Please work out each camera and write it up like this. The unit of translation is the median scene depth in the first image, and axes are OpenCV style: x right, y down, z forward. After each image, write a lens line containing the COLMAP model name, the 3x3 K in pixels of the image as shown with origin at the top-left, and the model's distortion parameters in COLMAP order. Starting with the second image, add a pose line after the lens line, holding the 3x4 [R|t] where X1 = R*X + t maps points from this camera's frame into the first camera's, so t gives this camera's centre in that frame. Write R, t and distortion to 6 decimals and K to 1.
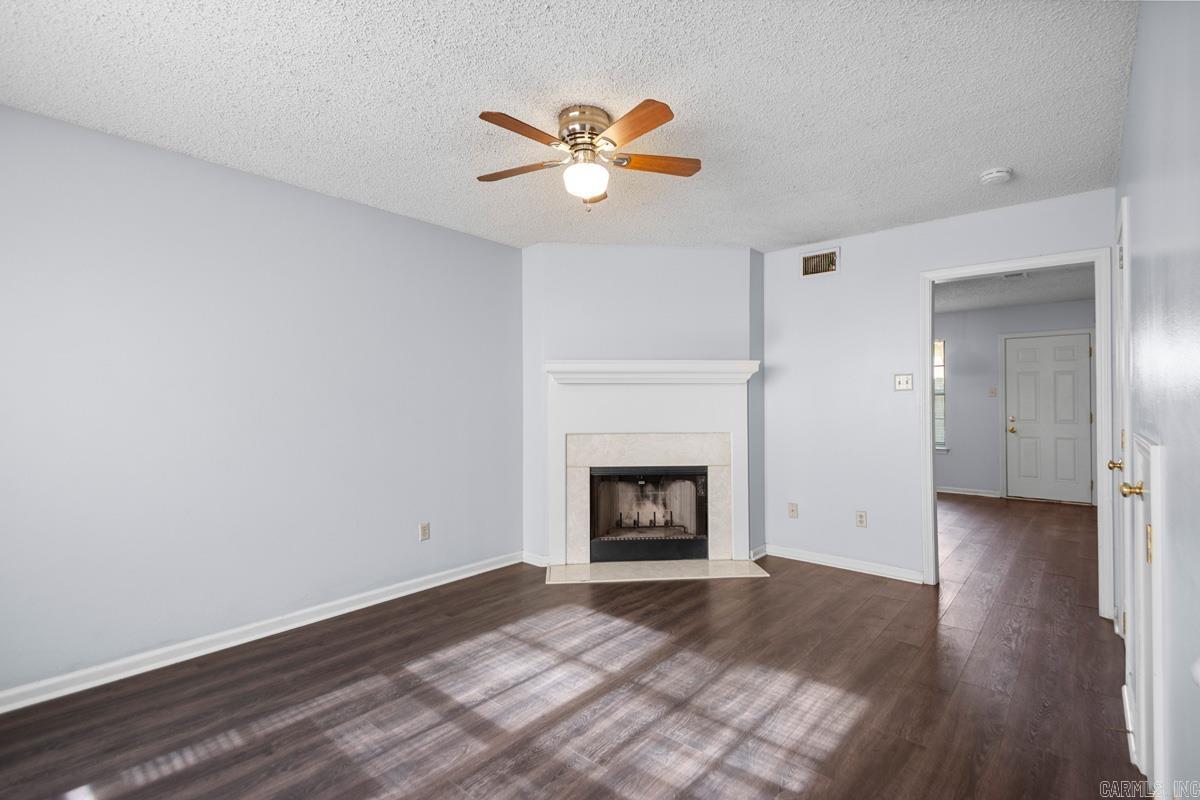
lens RADIAL K [[553.2, 0, 612.3], [0, 553.2, 398.3], [0, 0, 1]] dist [0.028222, -0.015050]
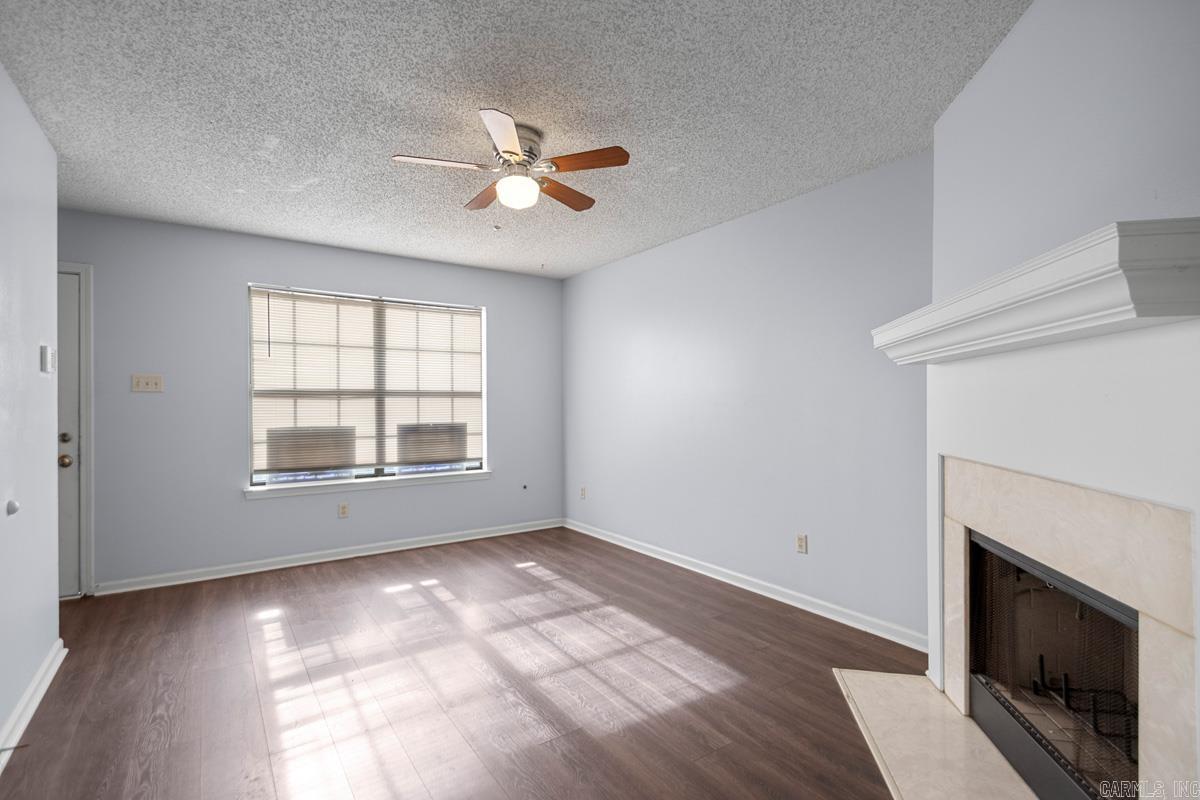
lens RADIAL K [[541.5, 0, 604.4], [0, 541.5, 405.9], [0, 0, 1]] dist [0.021019, -0.016338]
pose [[-0.243345, 0.008179, -0.969905, 0.898180], [0.011512, 0.999918, 0.005544, 0.011099], [0.969872, -0.009816, -0.243419, 1.370331]]
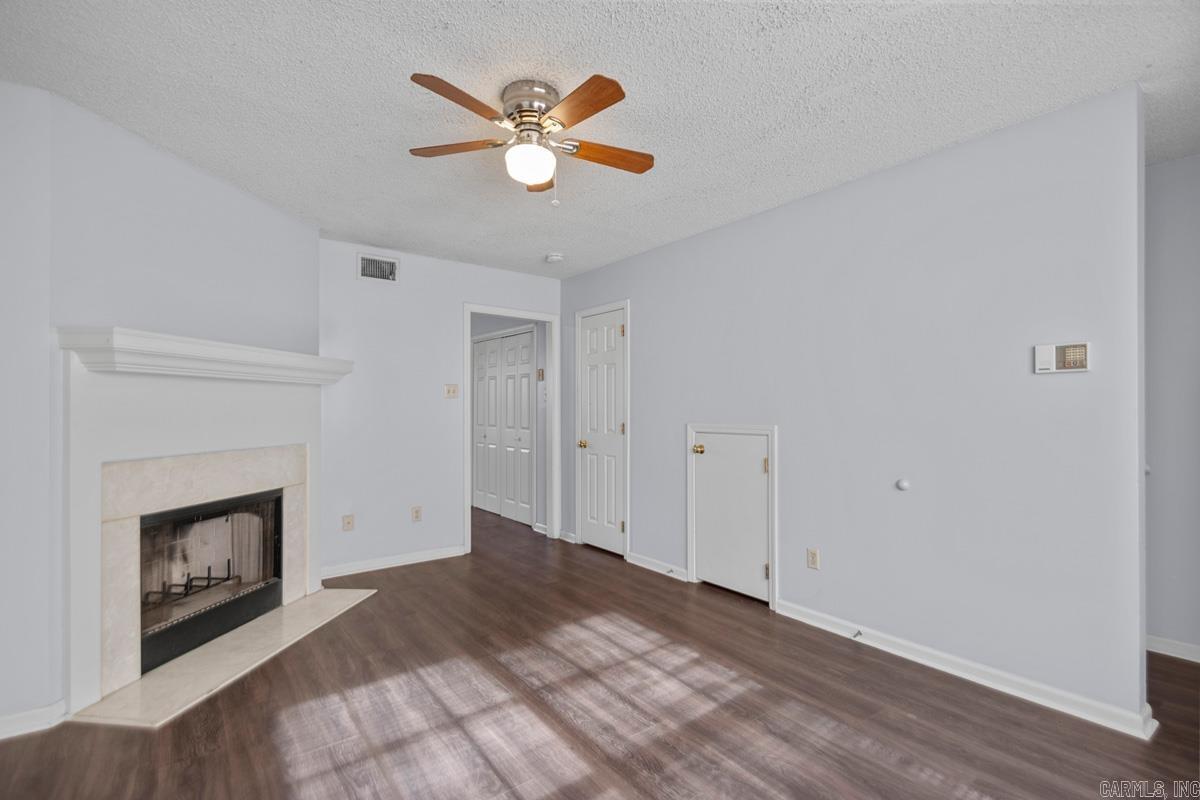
lens RADIAL K [[557.2, 0, 603.7], [0, 557.2, 406.3], [0, 0, 1]] dist [0.018779, -0.015452]
pose [[0.205852, 0.004288, 0.978574, -0.893738], [-0.006487, 0.999974, -0.003017, 0.008730], [-0.978562, -0.005727, 0.205875, 0.669706]]
